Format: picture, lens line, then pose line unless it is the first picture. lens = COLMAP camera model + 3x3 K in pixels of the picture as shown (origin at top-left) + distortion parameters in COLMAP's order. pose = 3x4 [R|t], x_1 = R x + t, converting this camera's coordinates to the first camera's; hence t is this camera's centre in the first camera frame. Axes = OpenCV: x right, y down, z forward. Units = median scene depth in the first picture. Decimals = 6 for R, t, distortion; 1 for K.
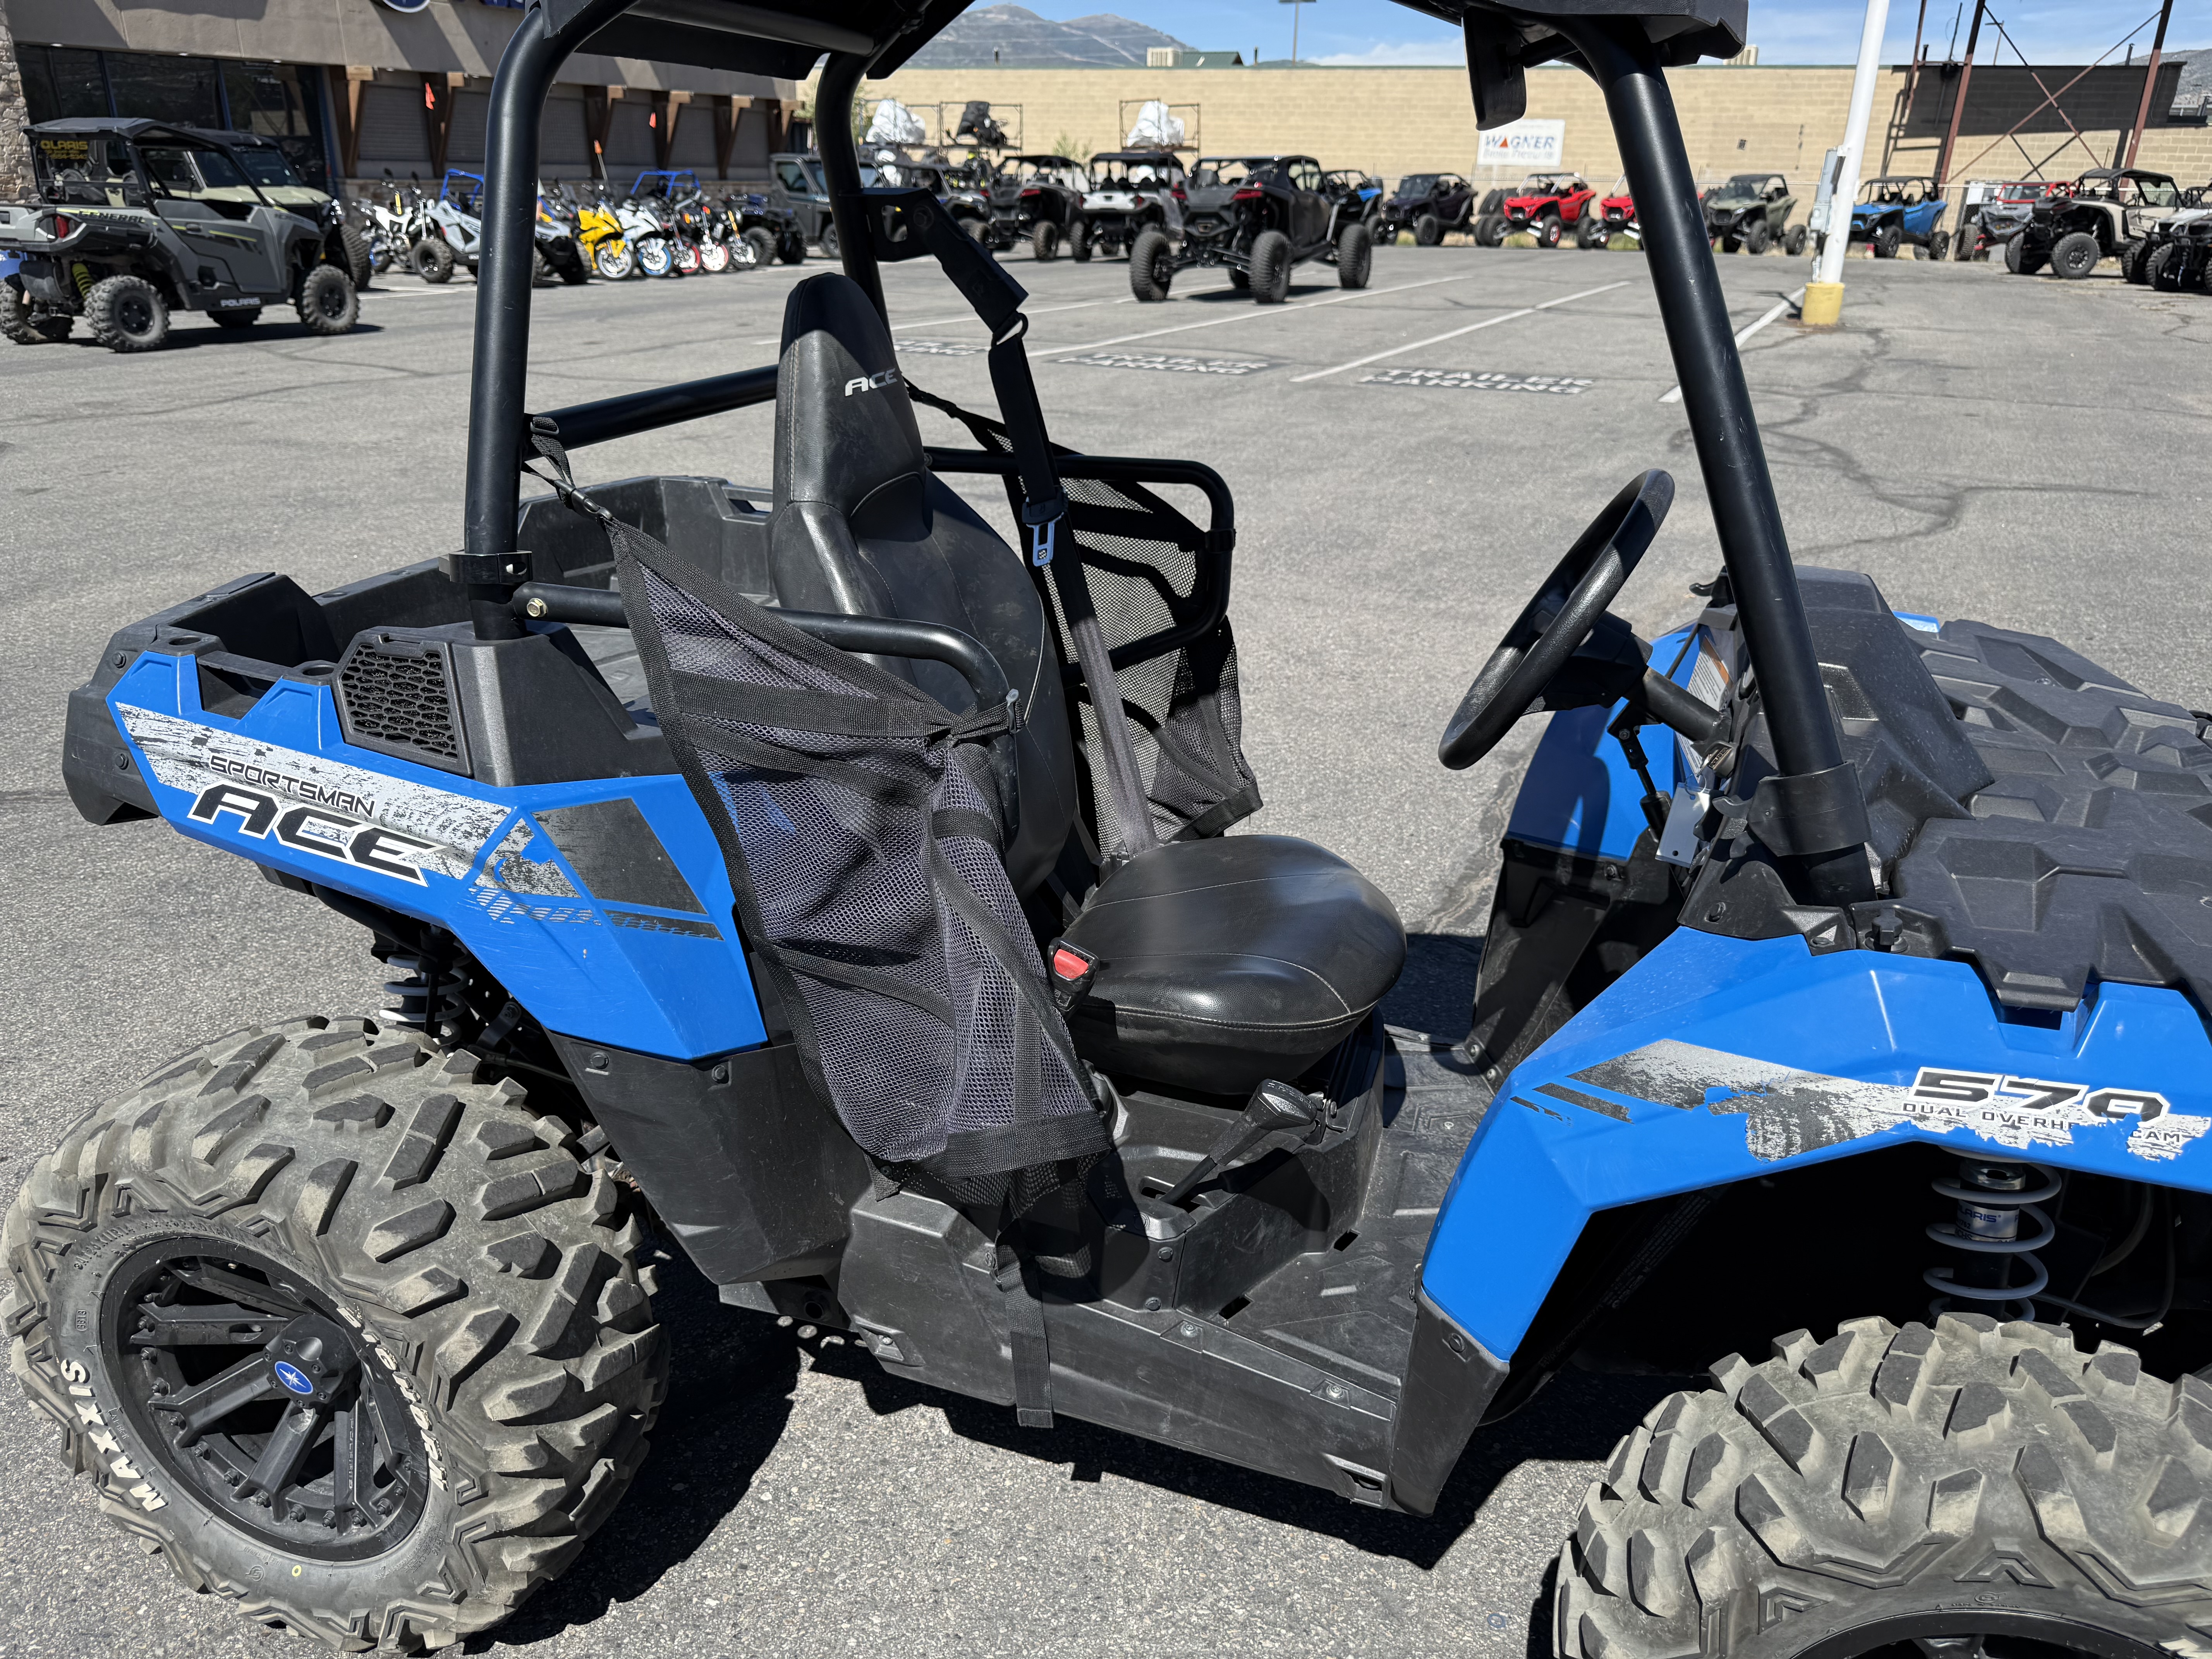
lens RADIAL K [[1577.5, 0, 1106.5], [0, 1577.5, 837.5], [0, 0, 1]] dist [0.009784, -0.017142]
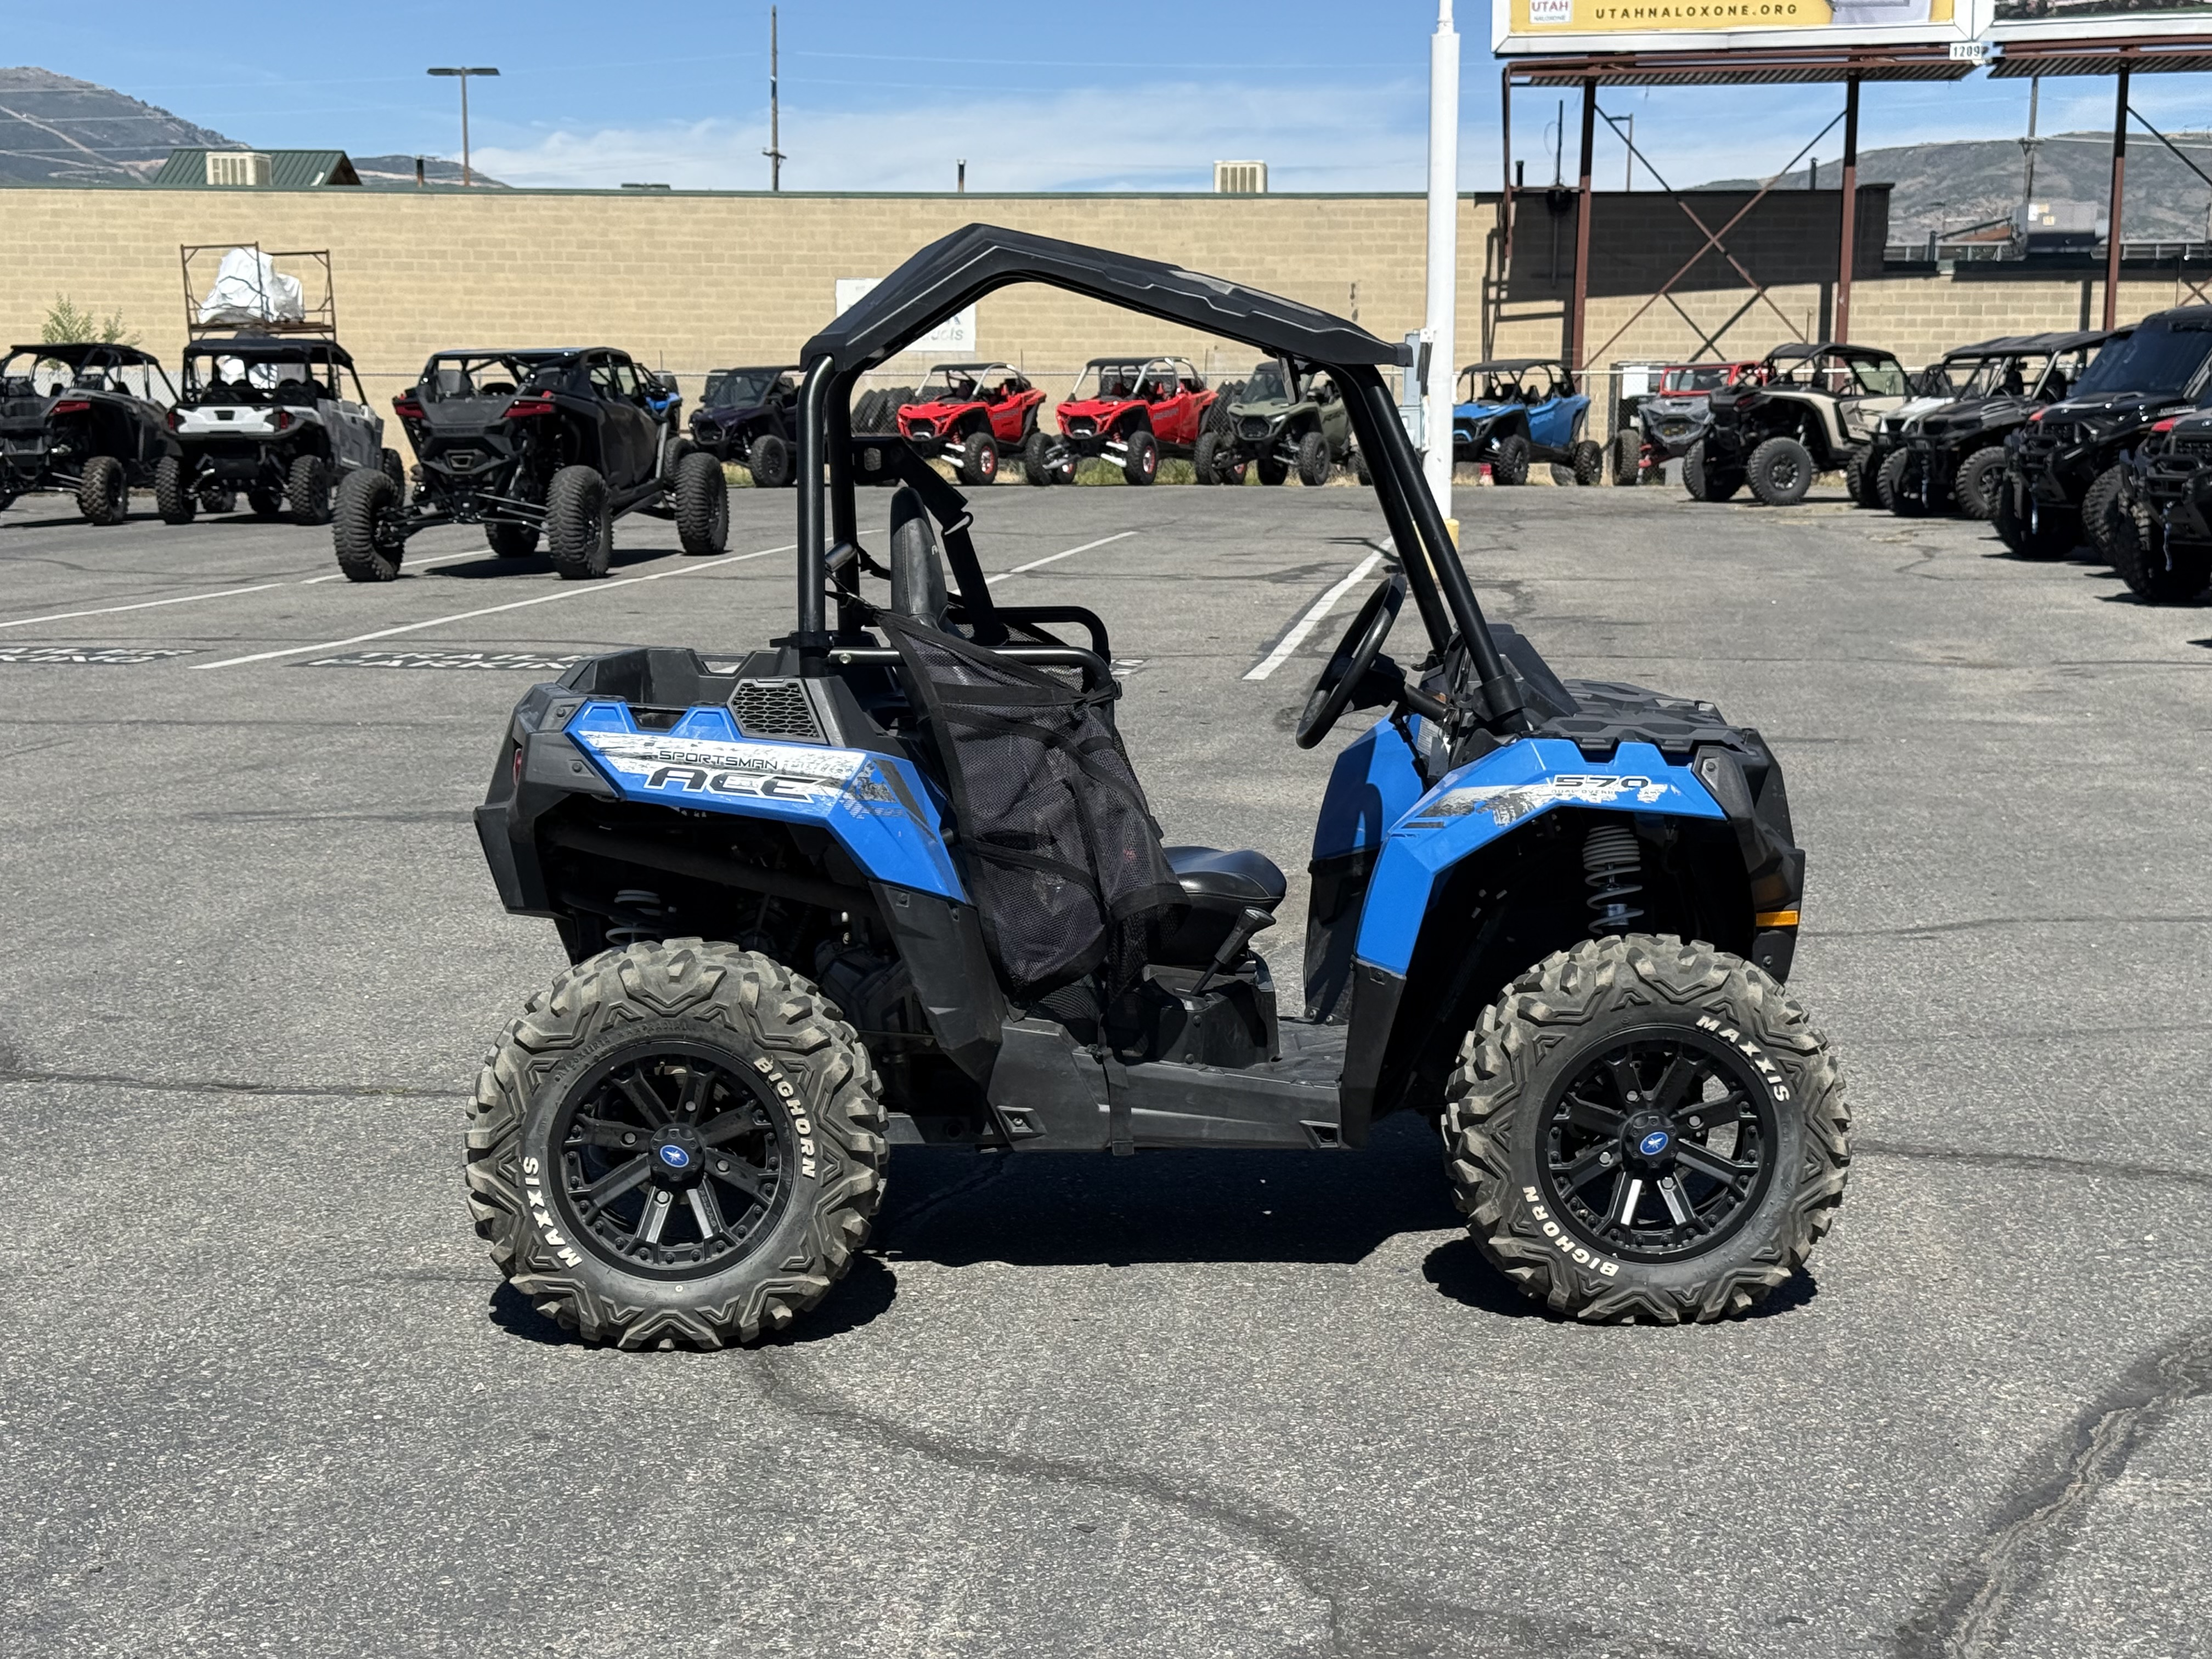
lens RADIAL K [[3218.0, 0, 1106.0], [0, 3218.0, 829.5], [0, 0, 1]] dist [0.154038, -0.131914]
pose [[0.952357, -0.057676, 0.299481, -0.054265], [0.131146, 0.963979, -0.231398, 0.042838], [-0.275347, 0.259650, 0.925616, -0.112338]]
